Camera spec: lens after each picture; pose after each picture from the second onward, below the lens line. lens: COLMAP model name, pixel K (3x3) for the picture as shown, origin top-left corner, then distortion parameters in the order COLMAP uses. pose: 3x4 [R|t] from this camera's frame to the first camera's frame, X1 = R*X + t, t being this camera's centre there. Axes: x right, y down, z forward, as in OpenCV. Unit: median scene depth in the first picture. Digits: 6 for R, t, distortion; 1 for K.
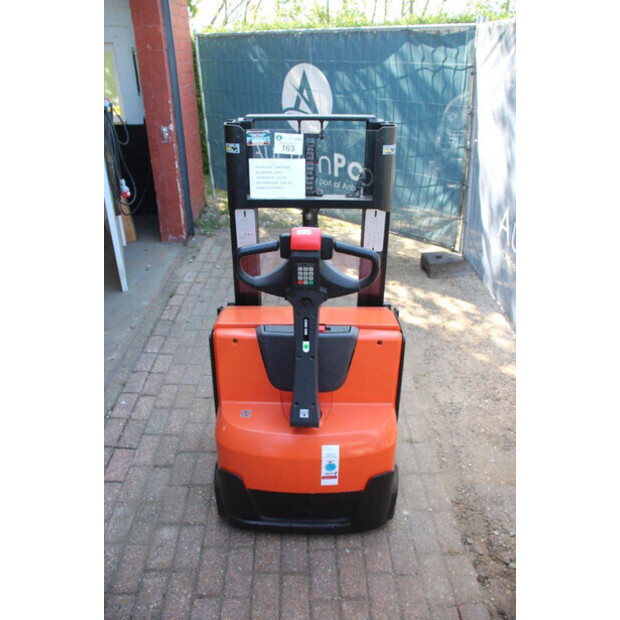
lens RADIAL K [[512.7, 0, 313.4], [0, 512.7, 309.2], [0, 0, 1]] dist [-0.147259, 0.114907]
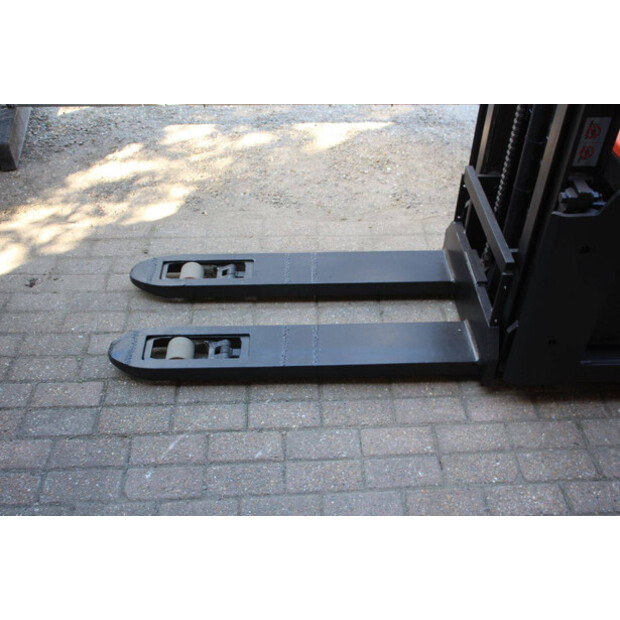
lens RADIAL K [[658.6, 0, 314.4], [0, 658.6, 311.4], [0, 0, 1]] dist [-0.029476, 0.000000]
pose [[-0.044904, -0.674872, 0.736568, -0.457975], [0.446067, 0.646183, 0.619252, -0.295809], [-0.893873, 0.356365, 0.272022, 0.701290]]
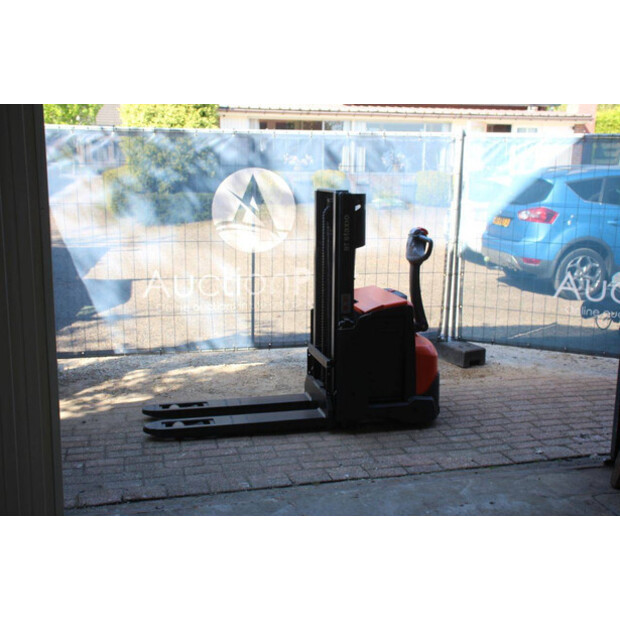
lens RADIAL K [[764.0, 0, 309.2], [0, 764.0, 309.6], [0, 0, 1]] dist [0.029861, 0.000000]
pose [[-0.236115, -0.179465, 0.955009, -1.335322], [0.439745, 0.856669, 0.269707, -0.405144], [-0.866530, 0.483642, -0.123353, 0.841864]]
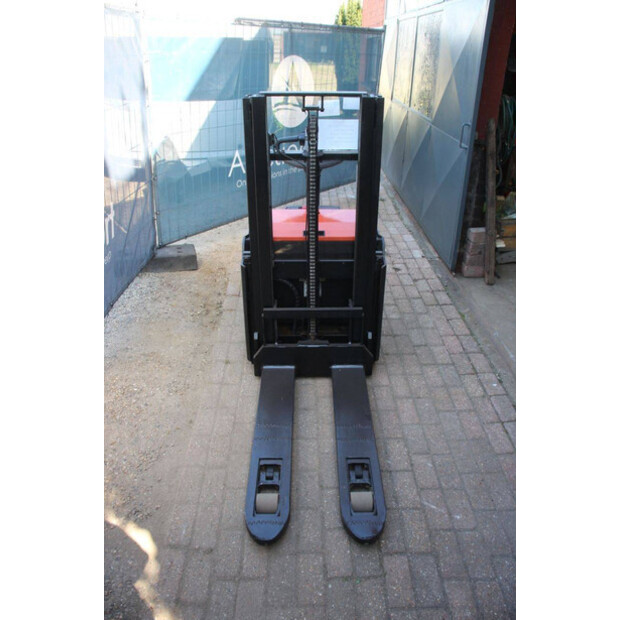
lens RADIAL K [[512.7, 0, 312.0], [0, 512.7, 311.1], [0, 0, 1]] dist [-0.147259, 0.114907]
pose [[-0.999882, -0.000262, -0.015390, 0.007123], [-0.012882, 0.561459, 0.827404, -0.572314], [0.008424, 0.827505, -0.561396, 1.117173]]
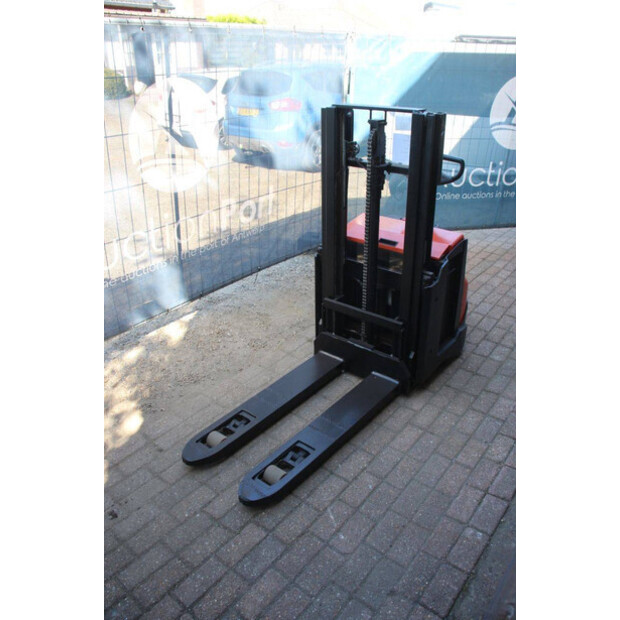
lens RADIAL K [[512.7, 0, 309.4], [0, 512.7, 309.9], [0, 0, 1]] dist [-0.147259, 0.114907]
pose [[-0.778881, -0.280315, 0.561041, -0.387711], [0.294811, 0.625926, 0.722013, -0.546168], [-0.553561, 0.727764, -0.404882, 1.055550]]
